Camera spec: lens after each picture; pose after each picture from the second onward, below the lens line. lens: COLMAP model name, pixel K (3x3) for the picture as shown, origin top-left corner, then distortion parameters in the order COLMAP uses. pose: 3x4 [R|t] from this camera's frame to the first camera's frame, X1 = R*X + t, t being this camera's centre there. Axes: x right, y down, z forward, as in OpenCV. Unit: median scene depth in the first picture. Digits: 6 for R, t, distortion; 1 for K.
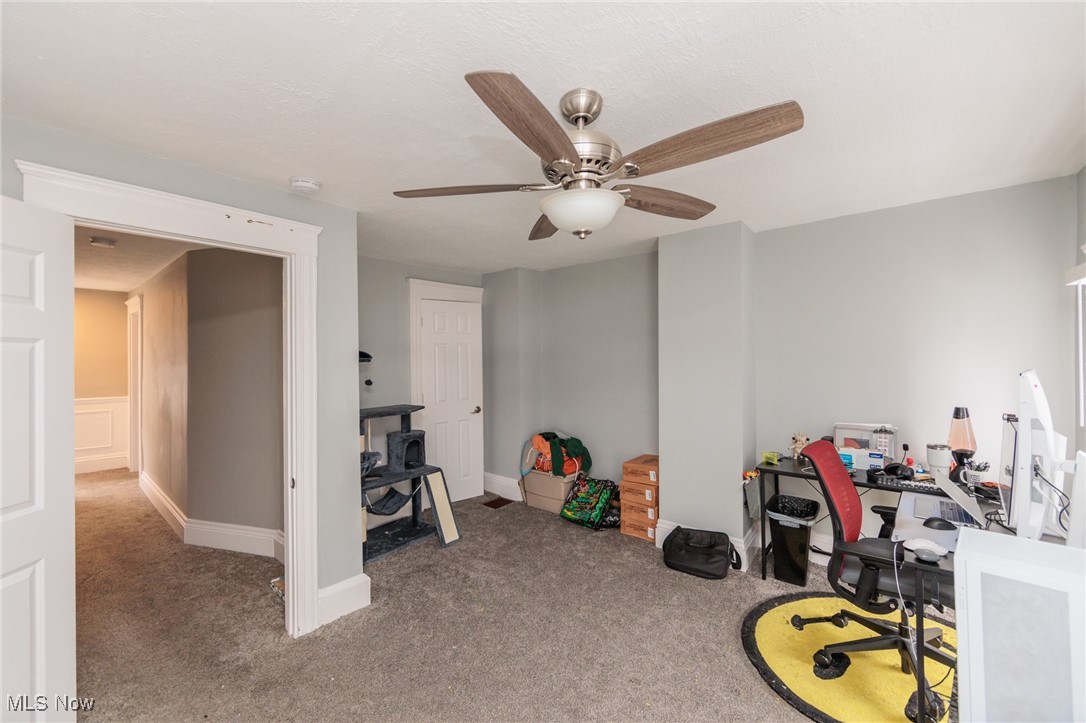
lens RADIAL K [[423.1, 0, 542.9], [0, 423.1, 356.0], [0, 0, 1]] dist [-0.002717, 0.000059]
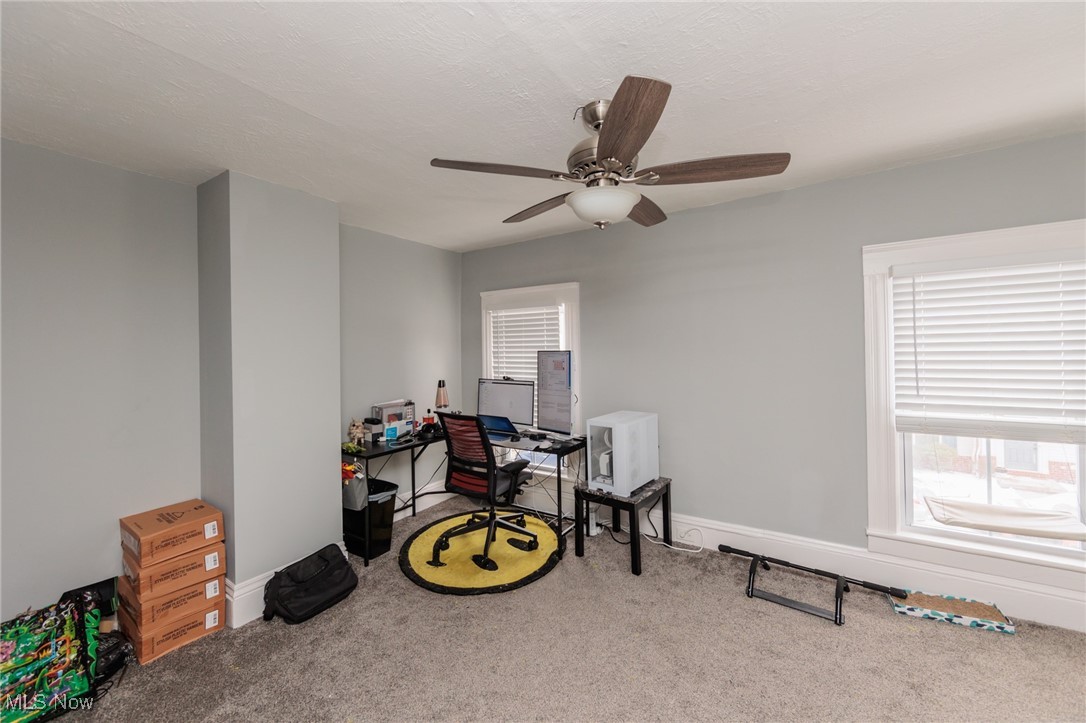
lens RADIAL K [[423.1, 0, 542.9], [0, 423.1, 356.0], [0, 0, 1]] dist [-0.002717, 0.000059]
pose [[-0.113341, -0.001813, 0.993554, -0.614556], [0.013885, 0.999898, 0.003408, 0.030762], [-0.993459, 0.014182, -0.113304, 0.789756]]
